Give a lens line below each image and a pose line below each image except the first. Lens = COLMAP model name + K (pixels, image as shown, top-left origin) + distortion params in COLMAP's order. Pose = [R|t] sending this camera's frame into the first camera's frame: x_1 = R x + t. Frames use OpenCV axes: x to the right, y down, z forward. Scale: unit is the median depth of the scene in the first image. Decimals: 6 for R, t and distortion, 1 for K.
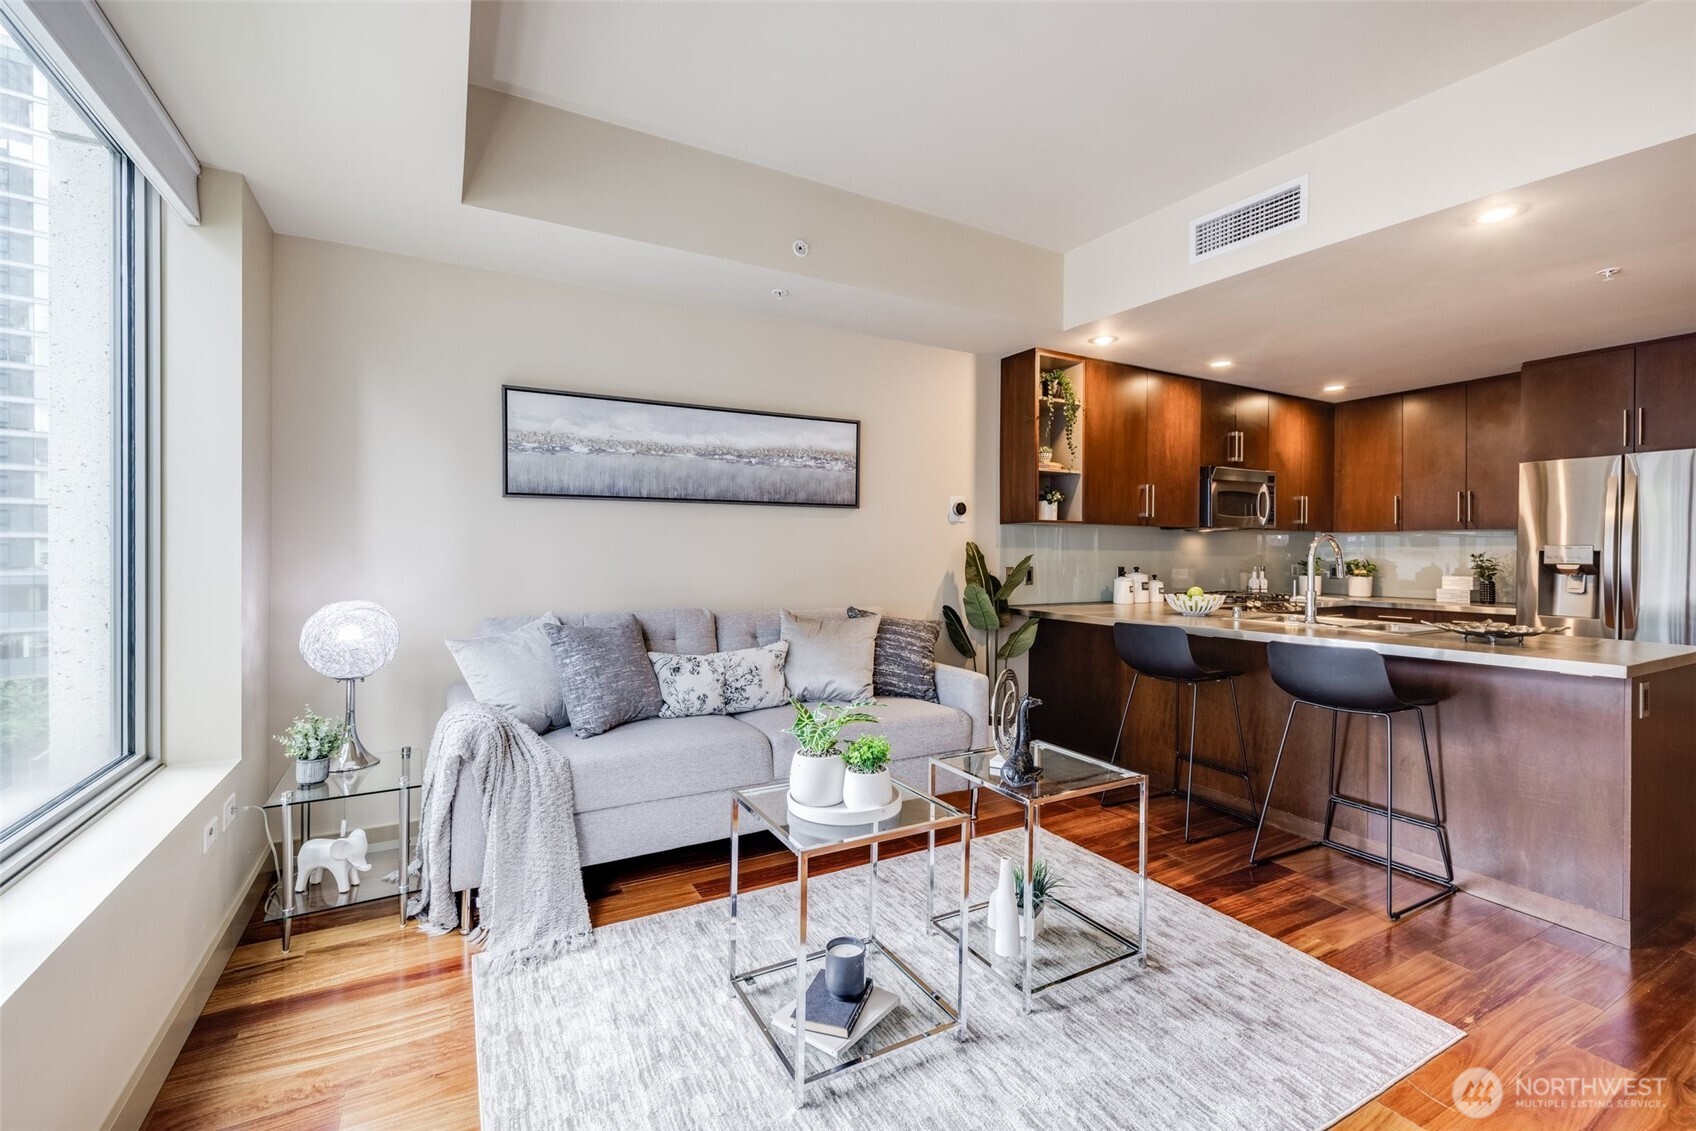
lens RADIAL K [[726.6, 0, 856.7], [0, 726.6, 554.1], [0, 0, 1]] dist [0.001778, 0.000079]
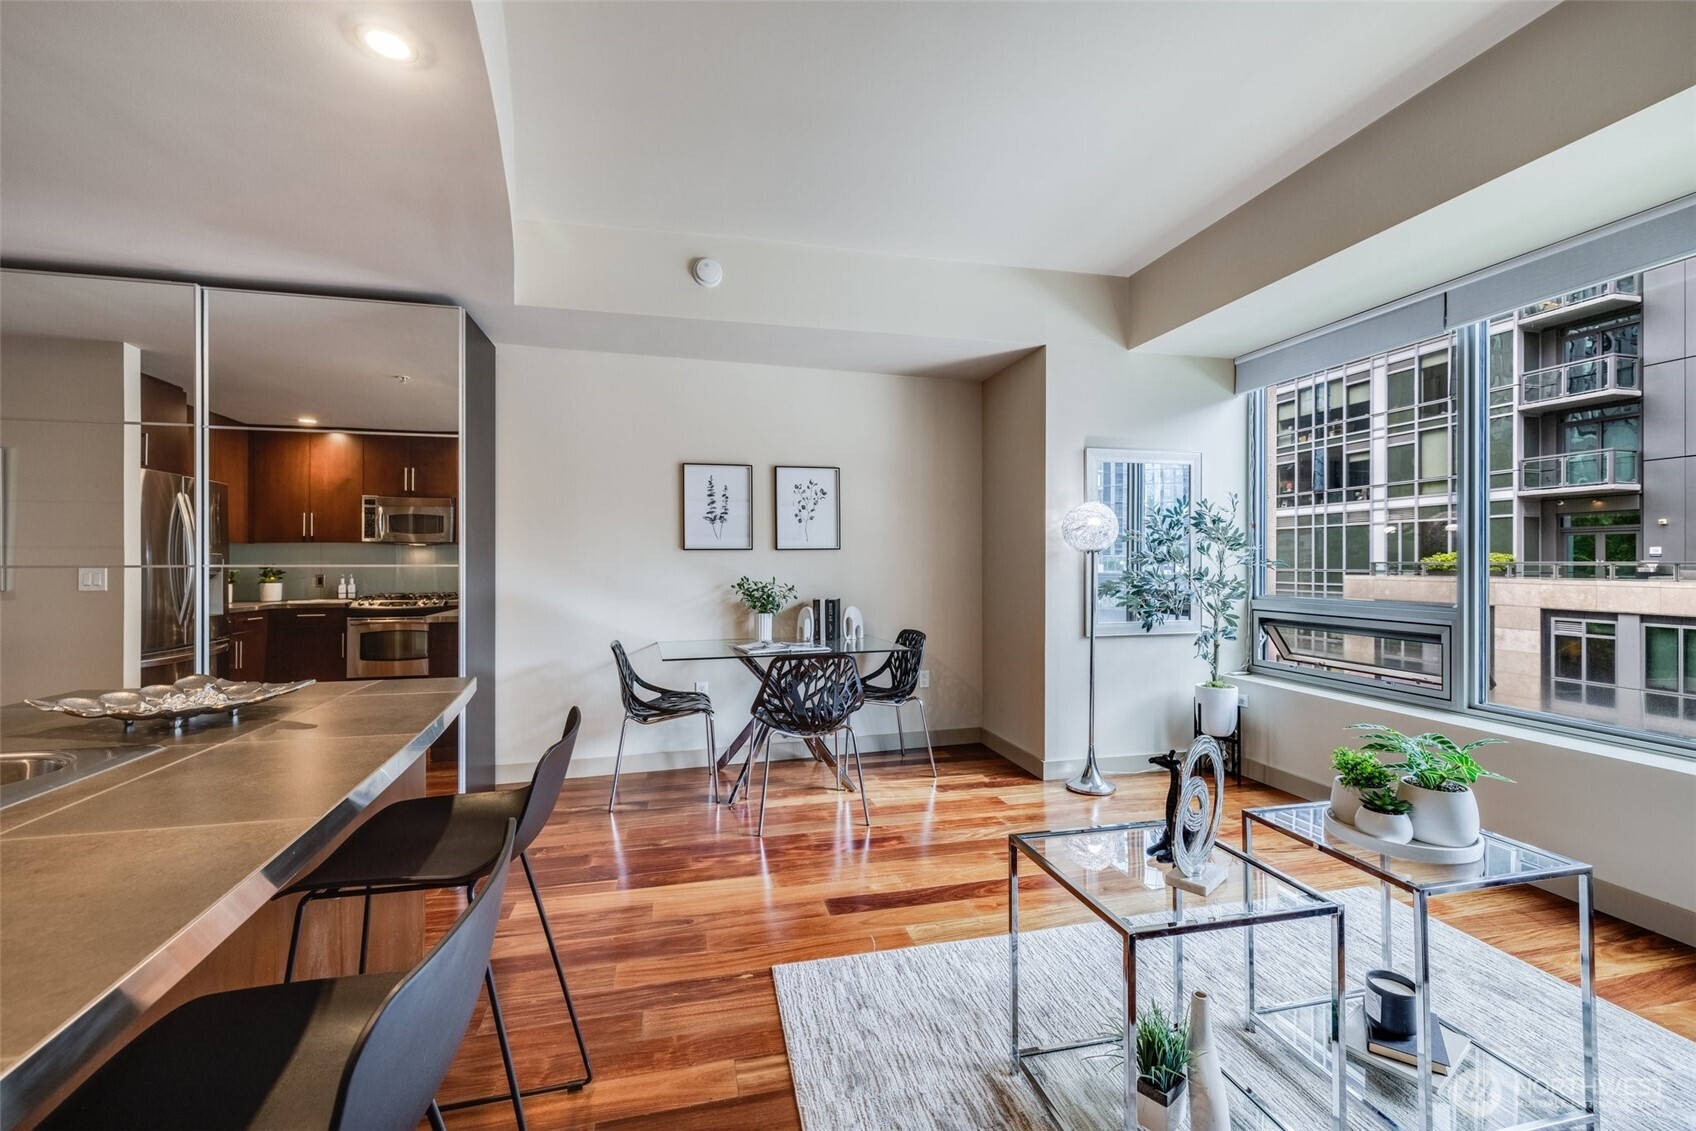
lens RADIAL K [[711.1, 0, 841.9], [0, 711.1, 561.8], [0, 0, 1]] dist [0.000964, 0.000146]
pose [[-0.961606, -0.004988, 0.274387, 0.201534], [-0.003820, 0.999981, 0.004791, -0.001350], [-0.274406, 0.003559, -0.961607, 1.006392]]
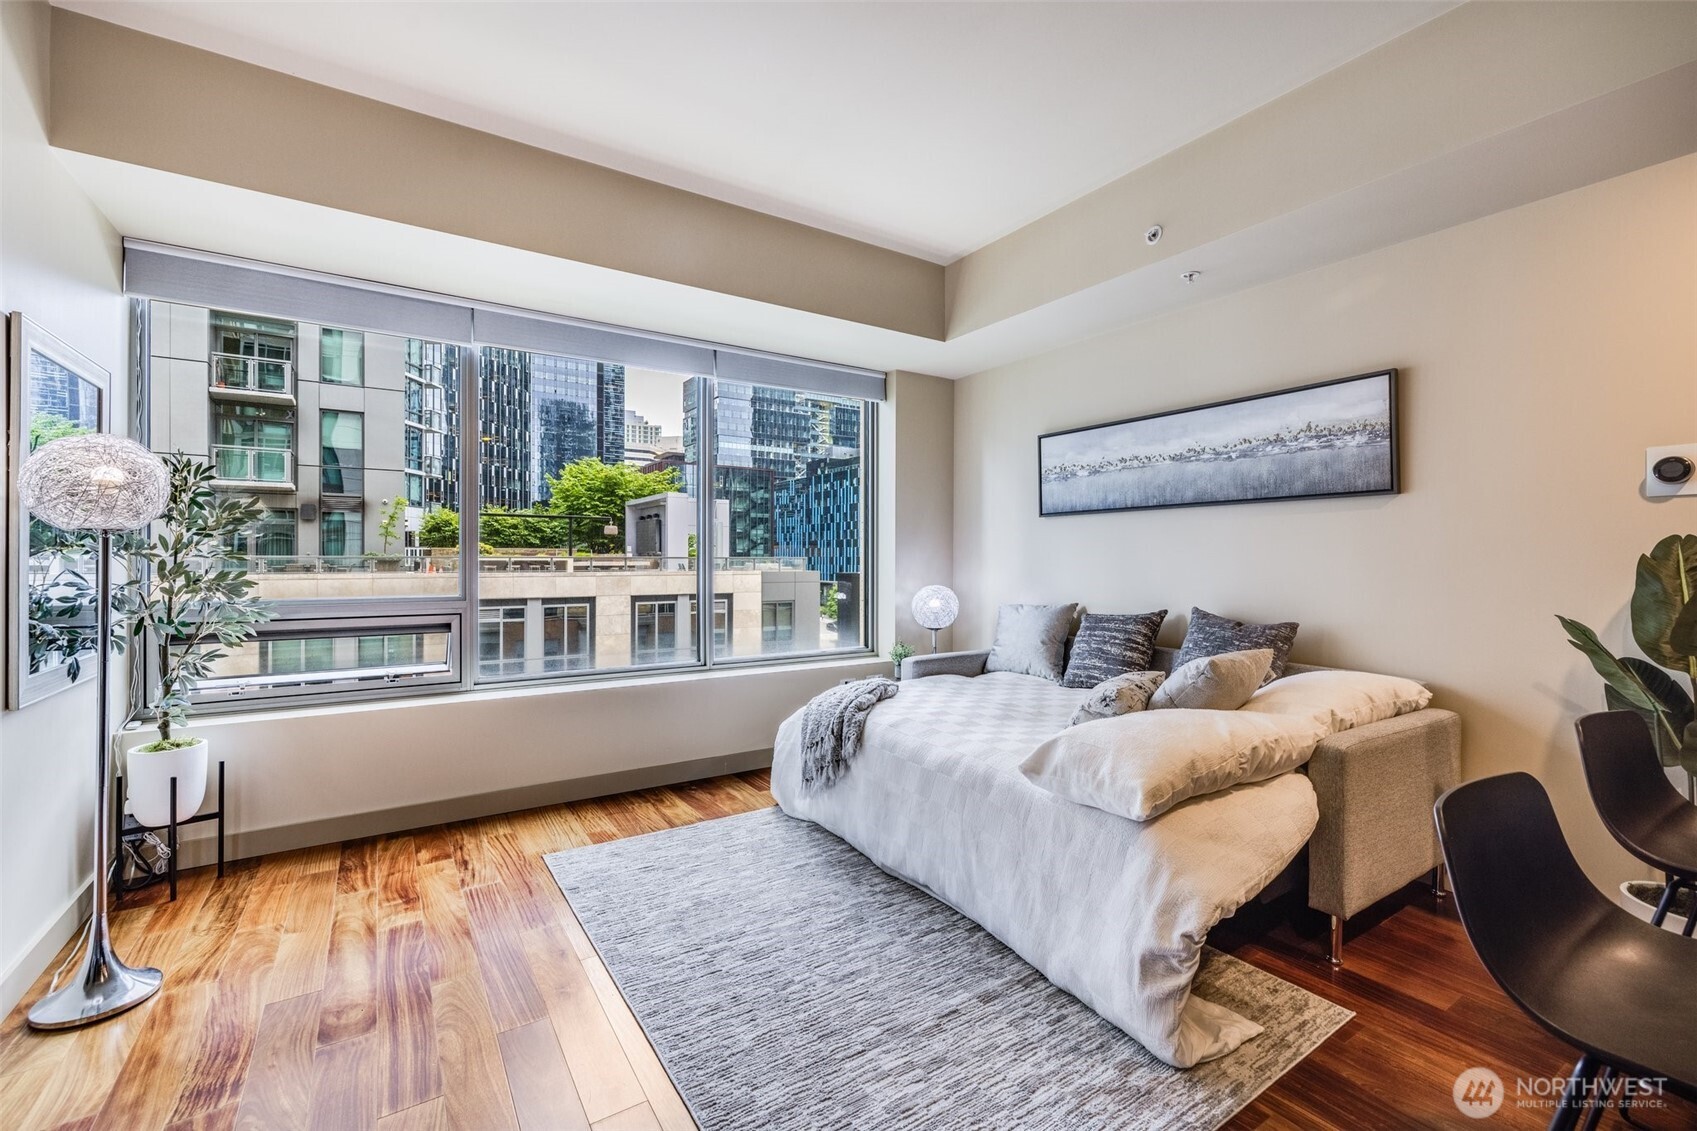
lens RADIAL K [[711.5, 0, 848.2], [0, 711.5, 562.5], [0, 0, 1]] dist [0.000964, 0.000146]
pose [[0.072290, 0.001771, -0.997382, 0.677649], [-0.006381, 0.999979, 0.001313, 0.005226], [0.997363, 0.006270, 0.072300, 0.445893]]
